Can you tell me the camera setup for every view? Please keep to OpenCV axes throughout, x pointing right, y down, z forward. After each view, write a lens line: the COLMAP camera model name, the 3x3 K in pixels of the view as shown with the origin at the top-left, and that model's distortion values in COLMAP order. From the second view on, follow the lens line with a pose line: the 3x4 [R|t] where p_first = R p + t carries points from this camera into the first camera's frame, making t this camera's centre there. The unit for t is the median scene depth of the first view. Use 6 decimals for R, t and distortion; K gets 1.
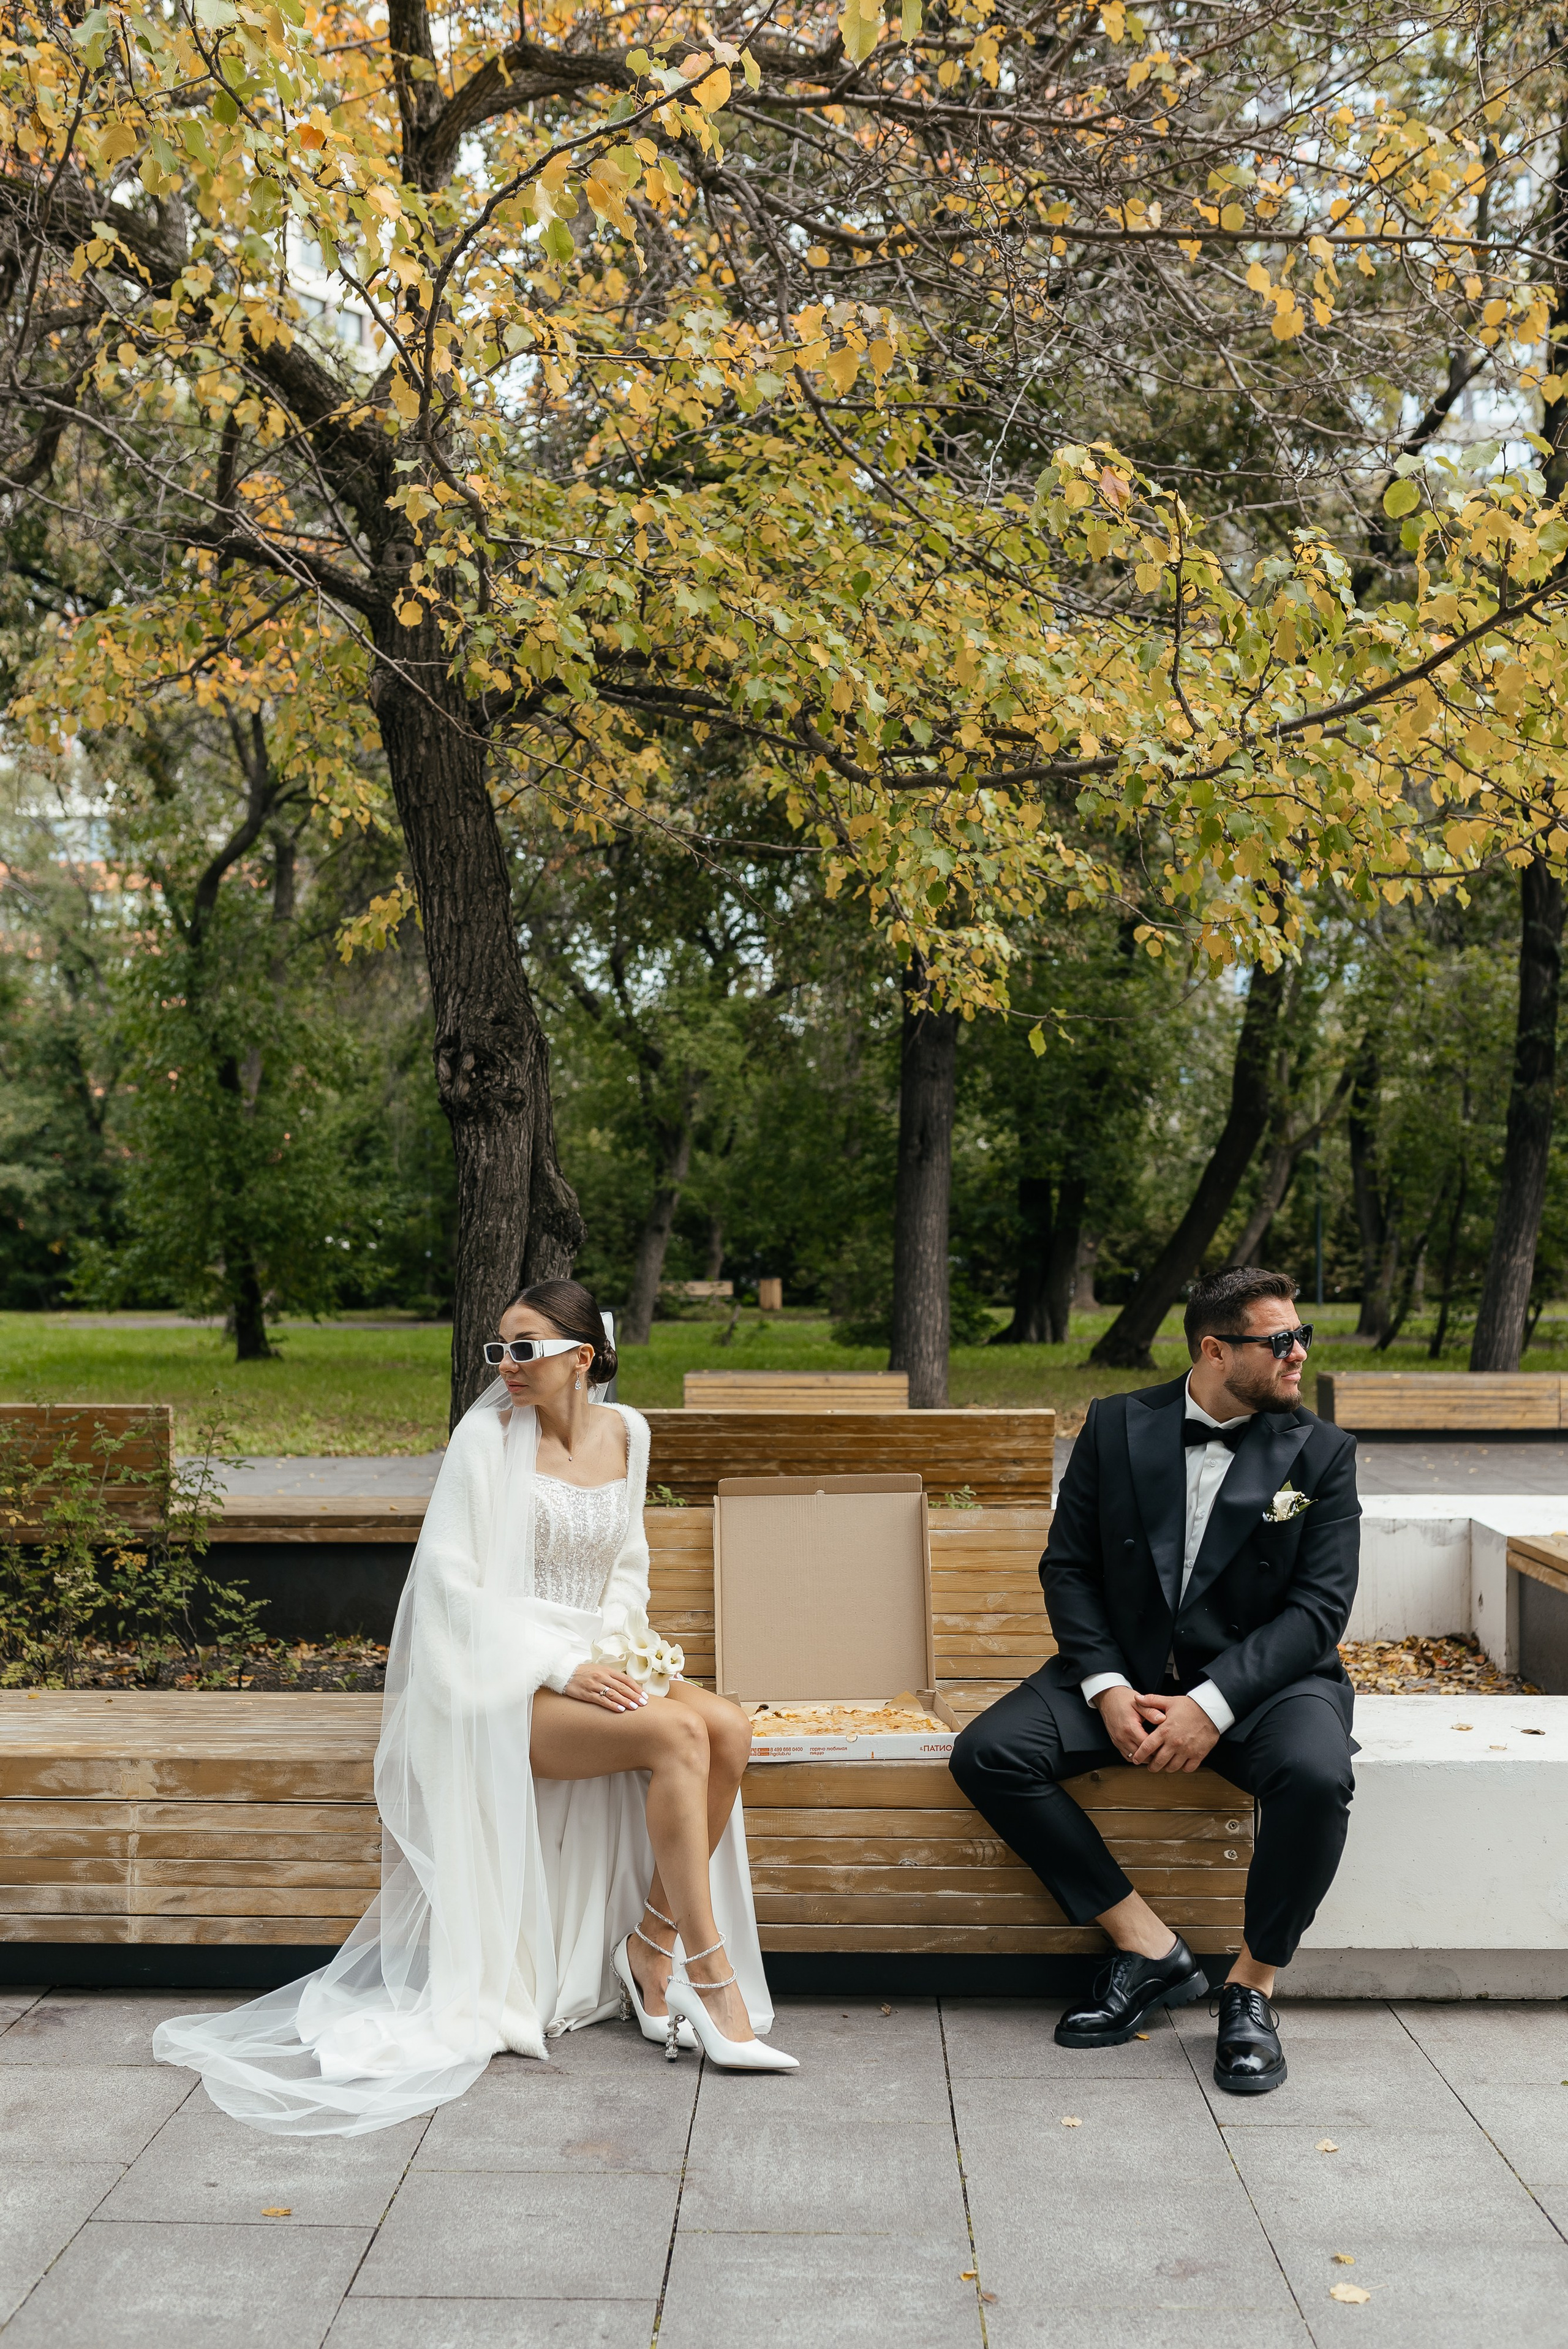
lens RADIAL K [[2273.3, 0, 784.0], [0, 2273.3, 1174.5], [0, 0, 1]] dist [-0.061430, 0.098498]
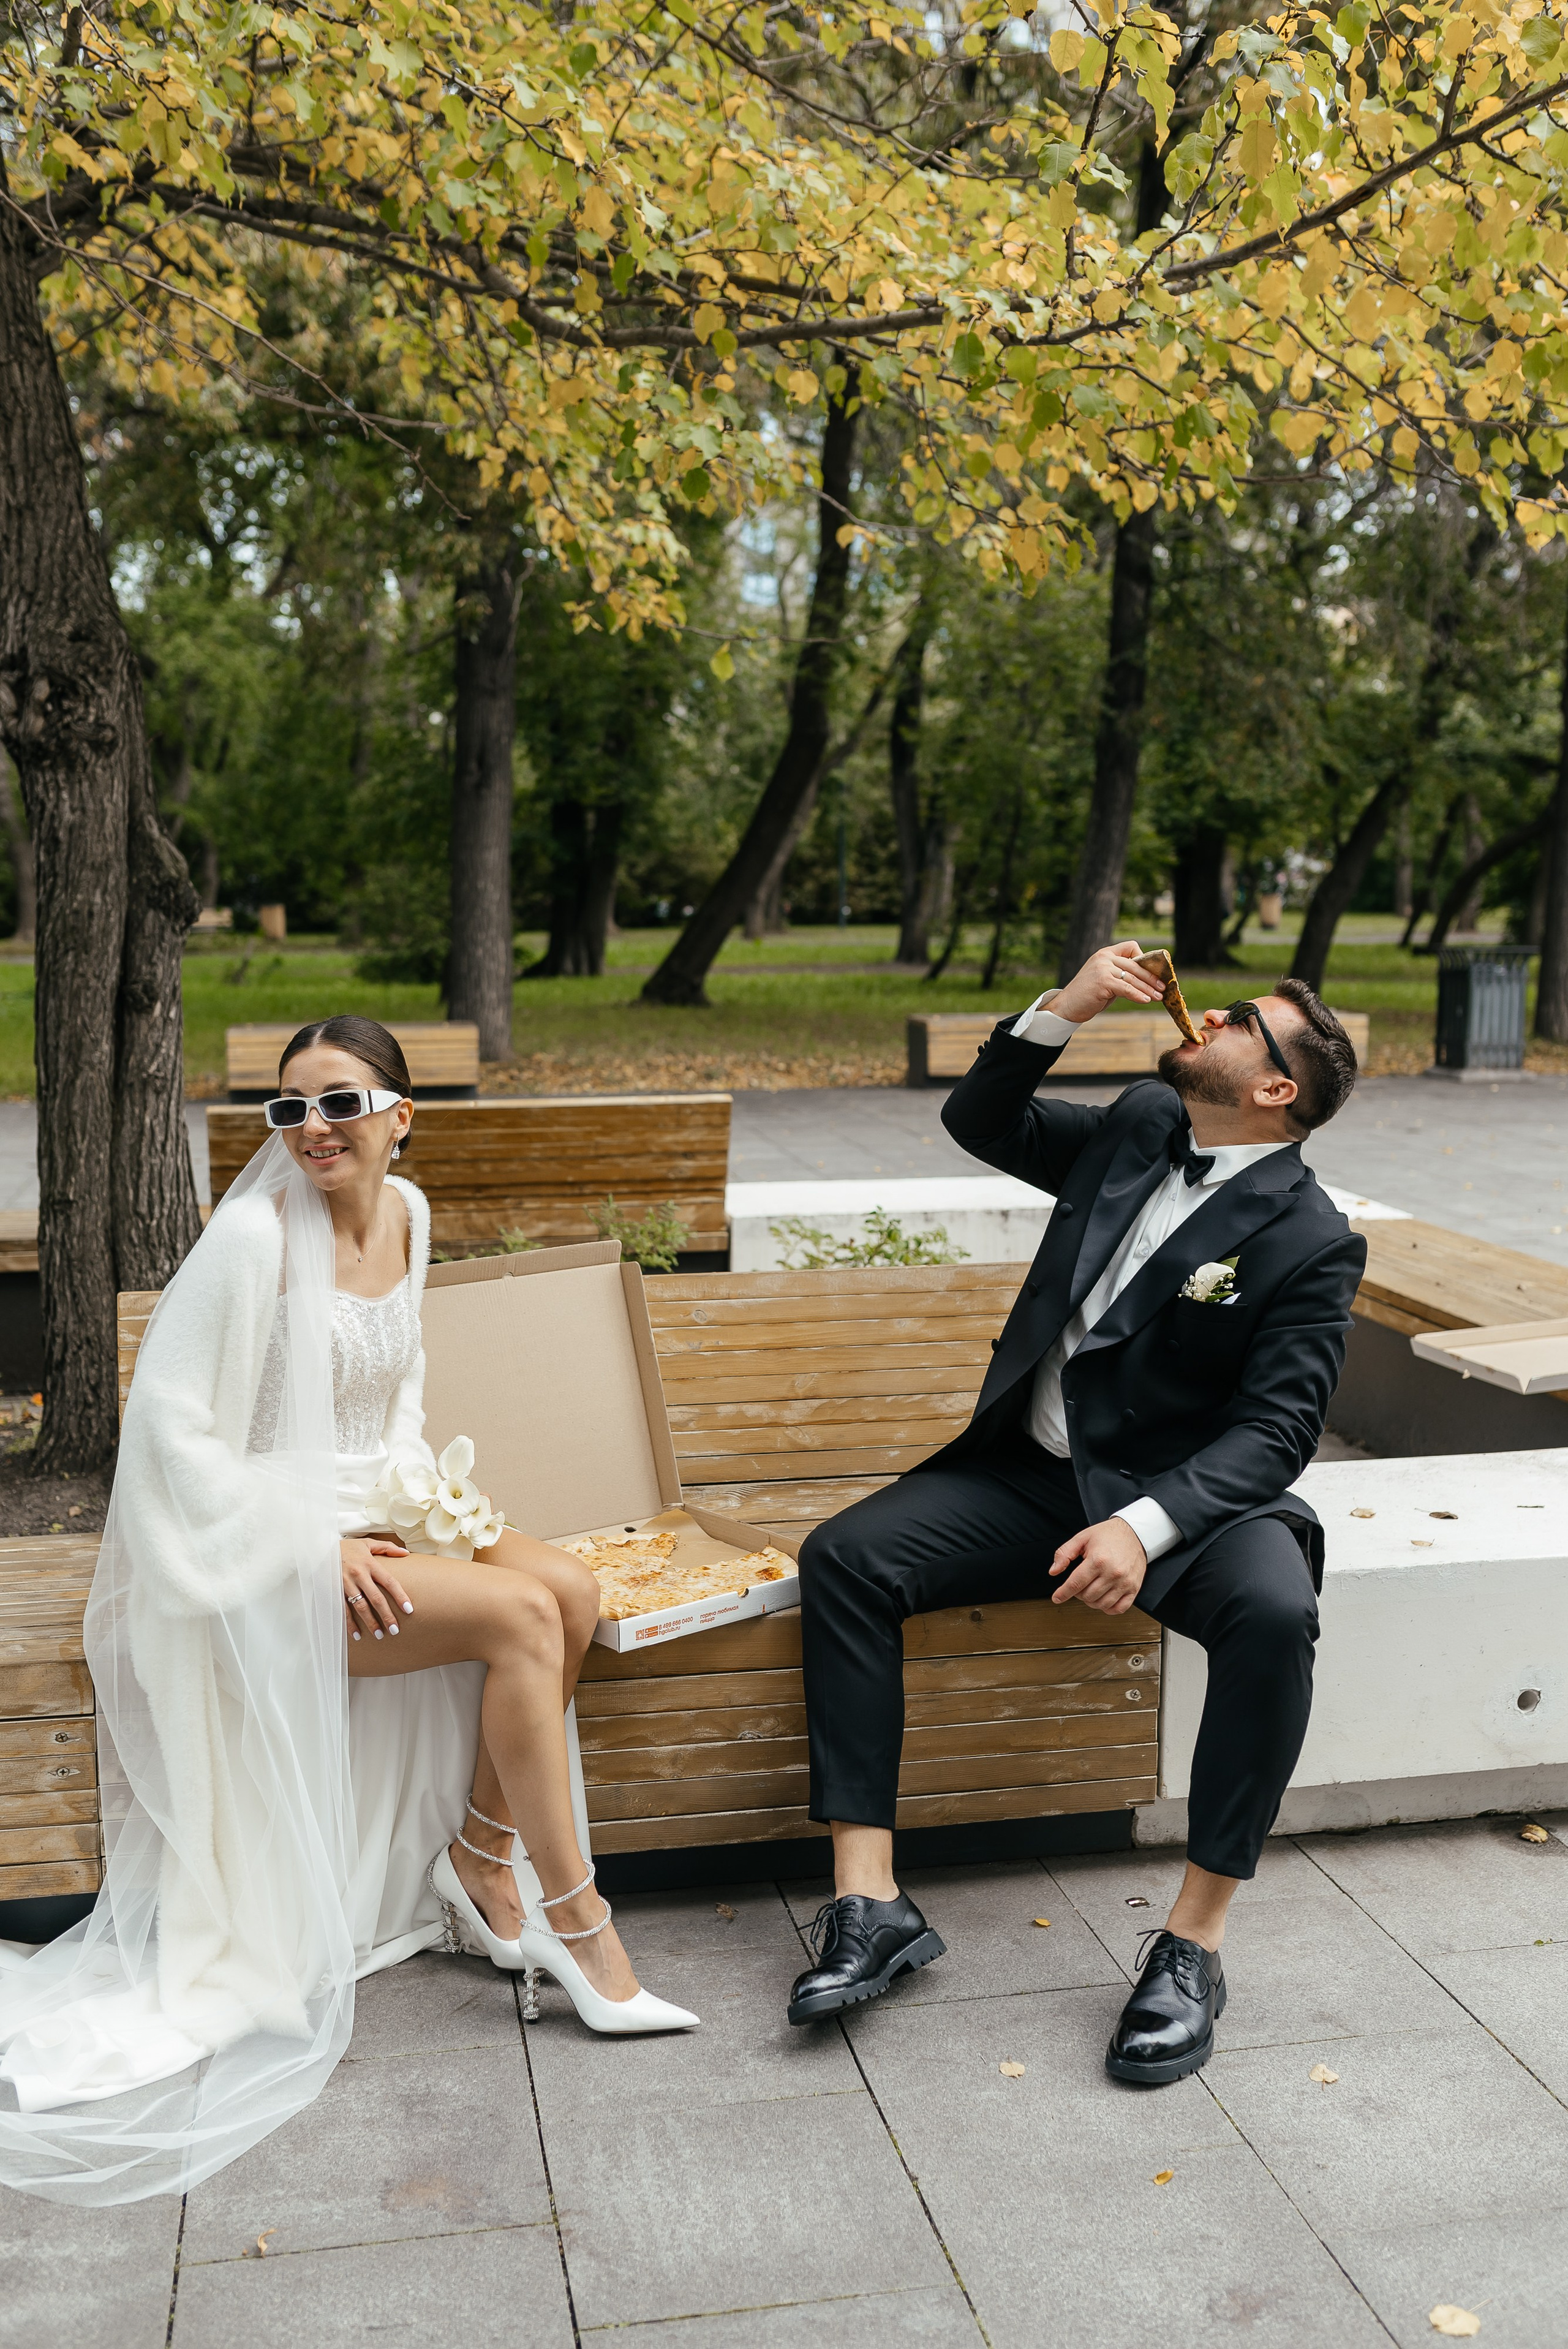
lens RADIAL K [[2318.9, 0, 779.7], [0, 2318.9, 1162.0], [0, 0, 1]] dist [-0.069930, 0.114699]
pose [[0.976085, -0.031160, 0.215146, -0.065243], [-0.003618, 0.987209, 0.159393, -0.015970], [-0.217361, -0.156359, 0.963486, 0.153708]]
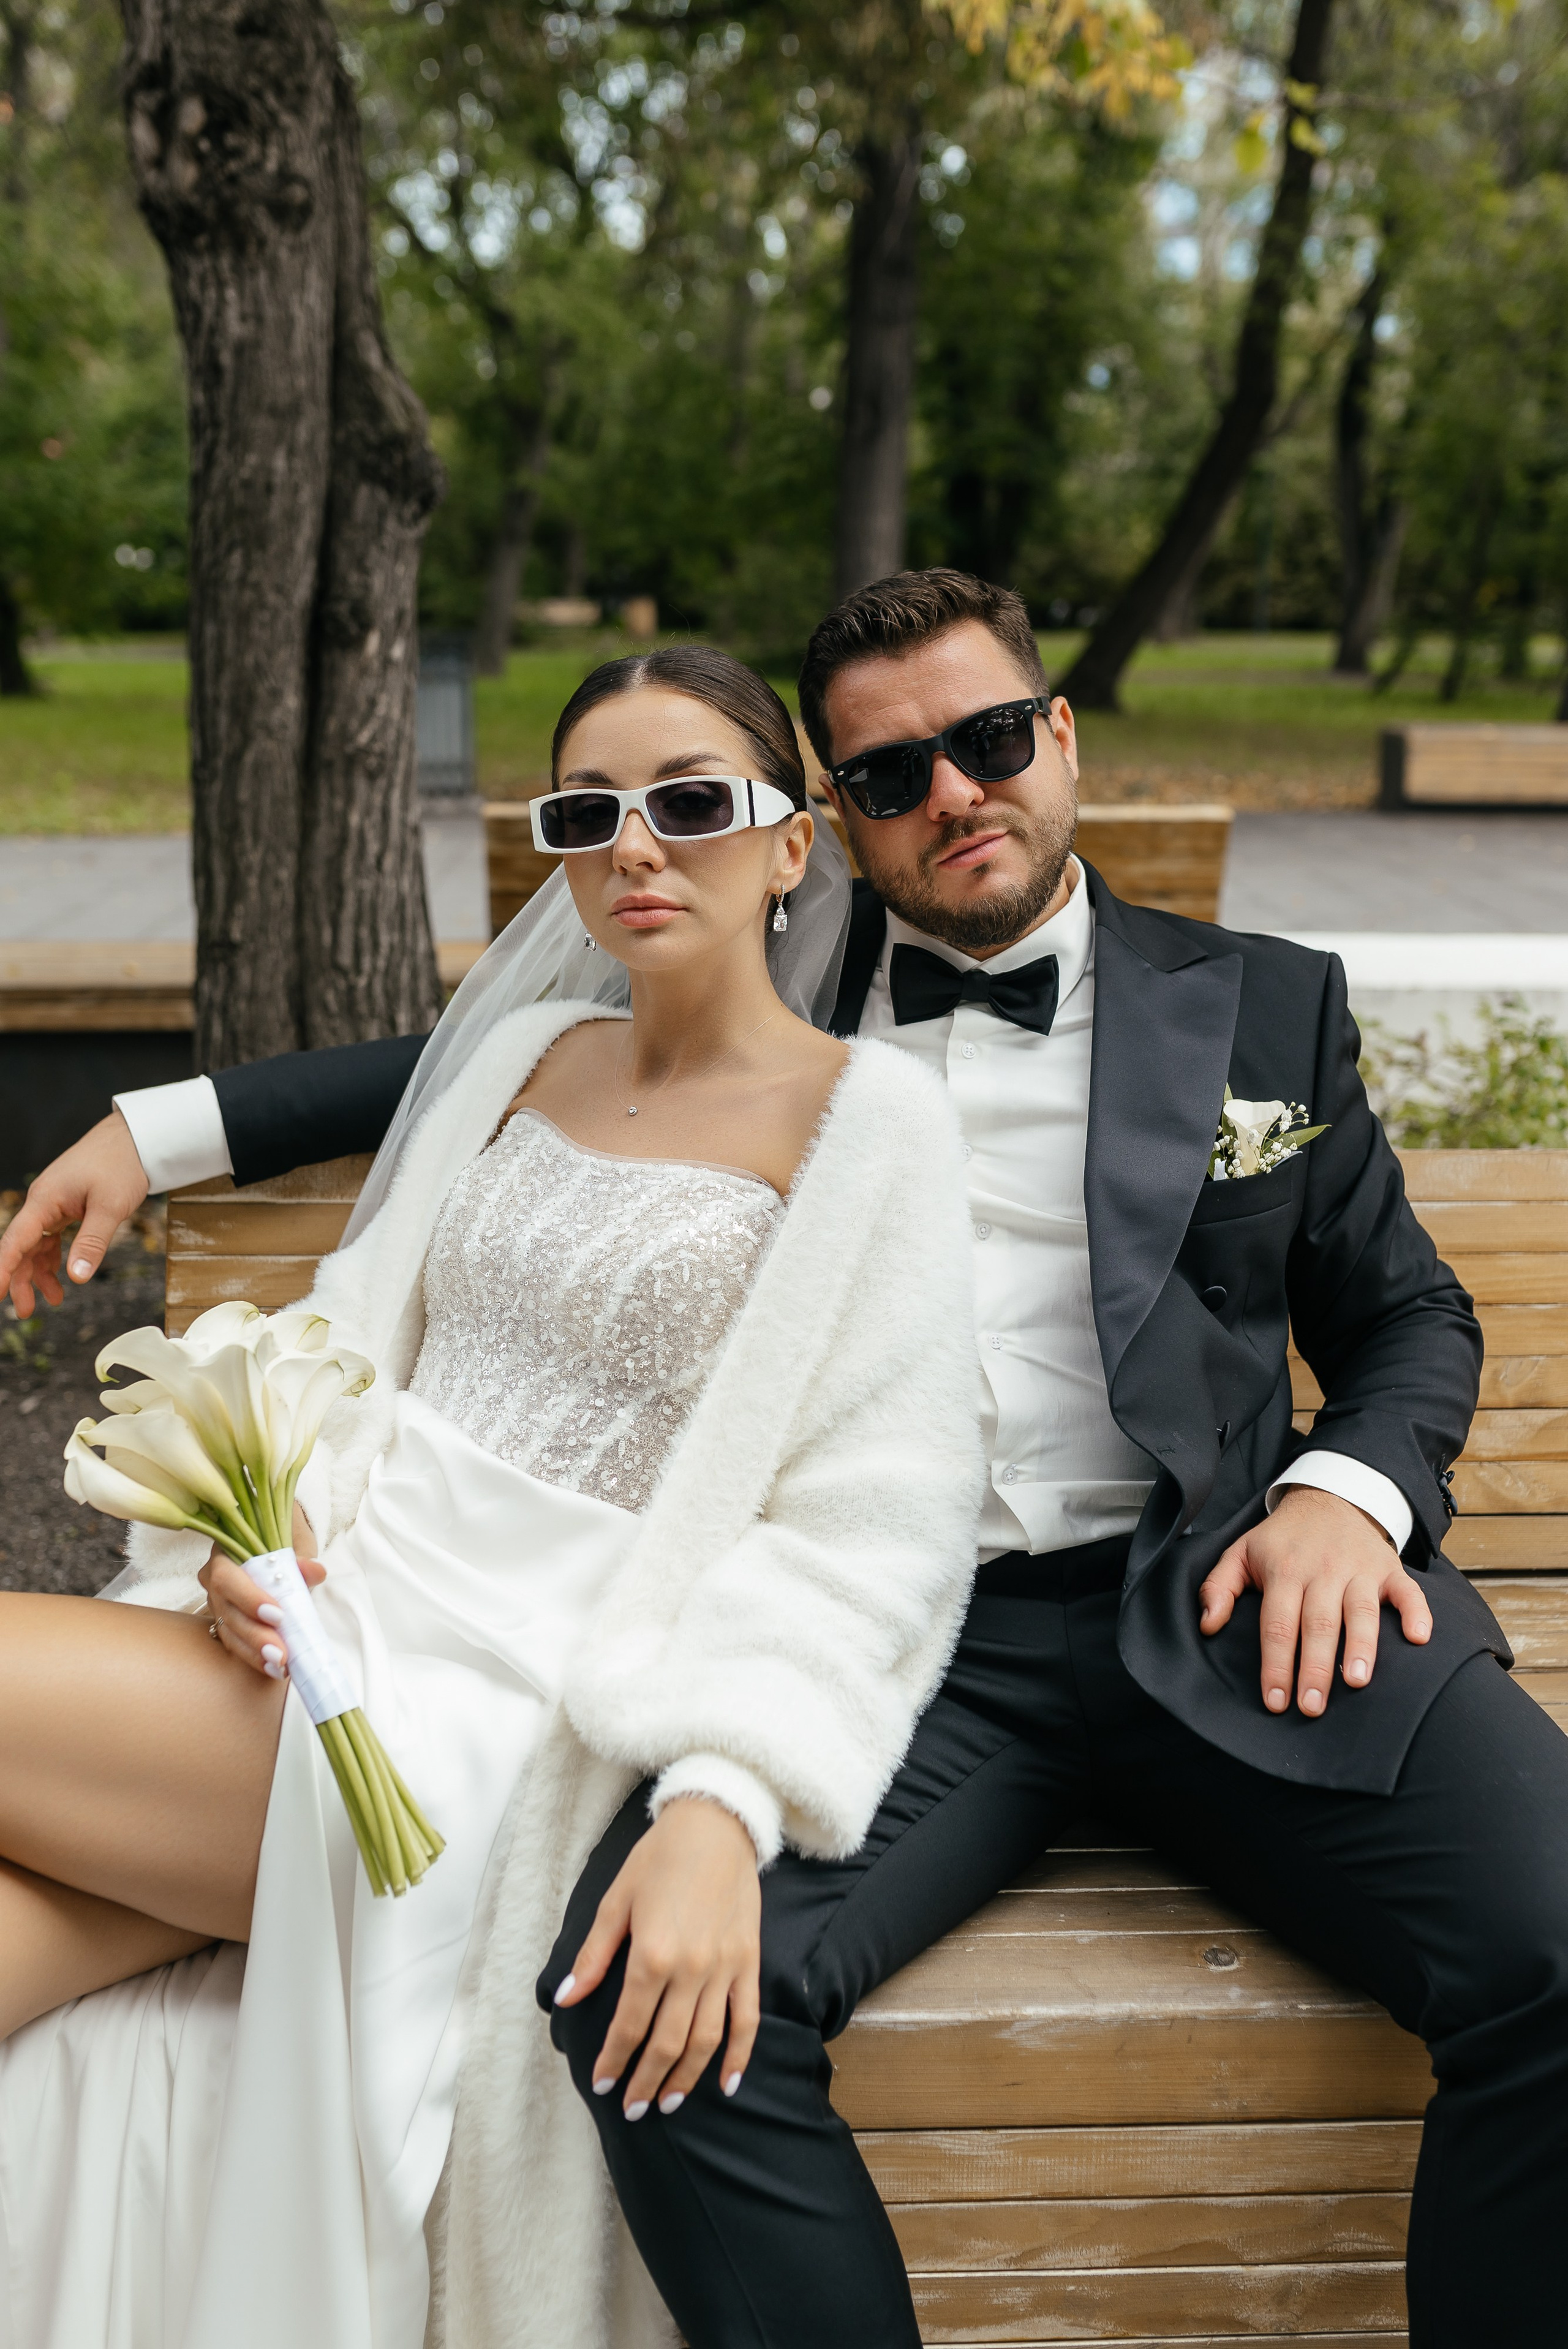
lens RADIAL K [[2401.7, 0, 809.9], [0, 2401.7, 1134.0], [0, 0, 1]] dist [-0.055256, 0.075899]
pose [[0.997536, -0.008185, 0.069670, -0.043859], [-0.010265, 0.965447, 0.260397, 0.026040], [-0.069394, -0.260470, 0.962985, 0.438207]]
